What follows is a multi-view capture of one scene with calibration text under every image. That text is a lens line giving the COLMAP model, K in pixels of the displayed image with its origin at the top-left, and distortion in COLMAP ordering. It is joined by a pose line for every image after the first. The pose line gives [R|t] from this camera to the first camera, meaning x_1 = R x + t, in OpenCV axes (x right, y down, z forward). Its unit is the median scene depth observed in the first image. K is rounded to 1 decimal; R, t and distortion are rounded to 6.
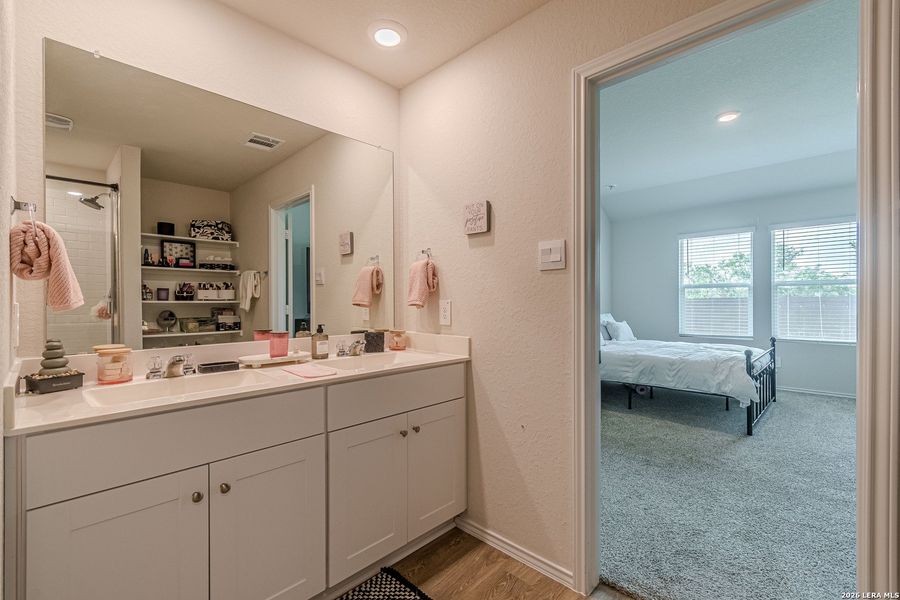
lens RADIAL K [[400.8, 0, 443.0], [0, 400.8, 298.6], [0, 0, 1]] dist [0.003669, -0.002185]
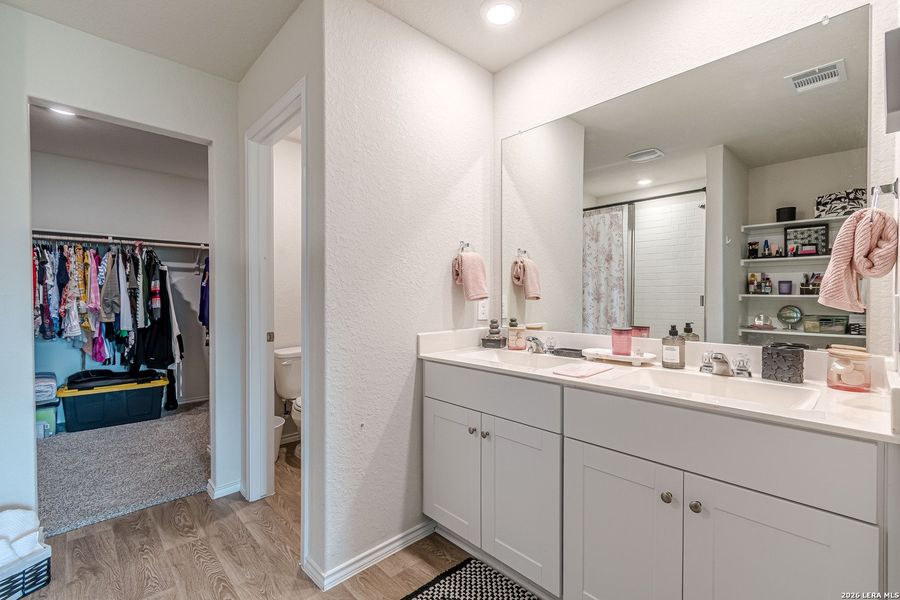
lens RADIAL K [[400.8, 0, 444.3], [0, 400.8, 301.8], [0, 0, 1]] dist [0.003669, -0.002185]
pose [[-0.047412, 0.020441, -0.998666, 0.244489], [0.005608, 0.999780, 0.020198, -0.000924], [0.998860, -0.004643, -0.047516, 0.276329]]
